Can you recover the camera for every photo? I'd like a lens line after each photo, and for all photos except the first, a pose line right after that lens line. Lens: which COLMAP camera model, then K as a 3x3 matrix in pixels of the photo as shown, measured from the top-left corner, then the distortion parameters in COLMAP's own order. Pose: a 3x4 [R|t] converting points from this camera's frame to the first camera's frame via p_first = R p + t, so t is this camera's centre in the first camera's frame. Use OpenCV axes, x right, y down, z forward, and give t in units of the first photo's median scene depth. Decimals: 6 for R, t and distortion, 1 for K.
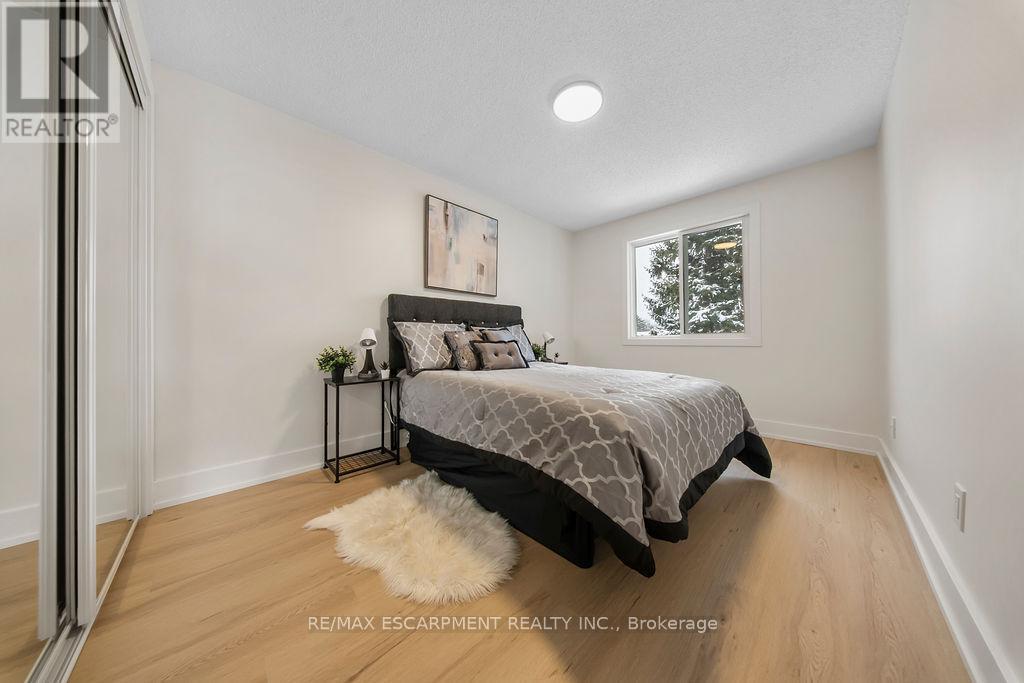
lens RADIAL K [[311.1, 0, 505.0], [0, 311.1, 341.5], [0, 0, 1]] dist [-0.005822, -0.000682]
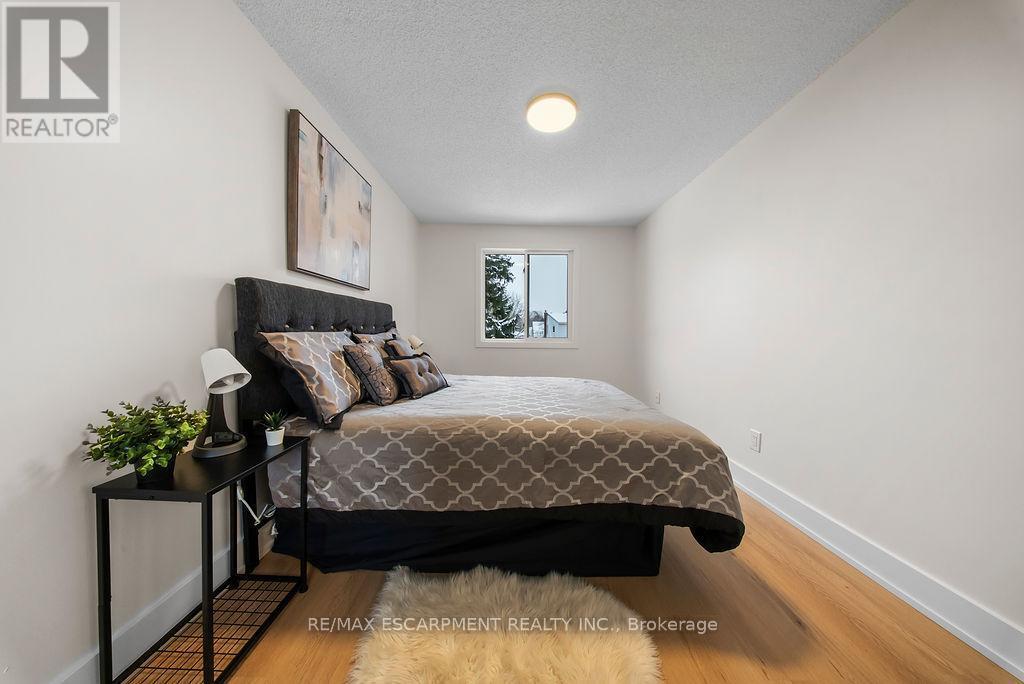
lens RADIAL K [[311.1, 0, 511.1], [0, 311.1, 339.4], [0, 0, 1]] dist [-0.005822, -0.000682]
pose [[0.676805, -0.013445, 0.736040, -0.447301], [-0.011511, 0.999518, 0.028843, -0.069562], [-0.736073, -0.027993, 0.676324, 0.325687]]
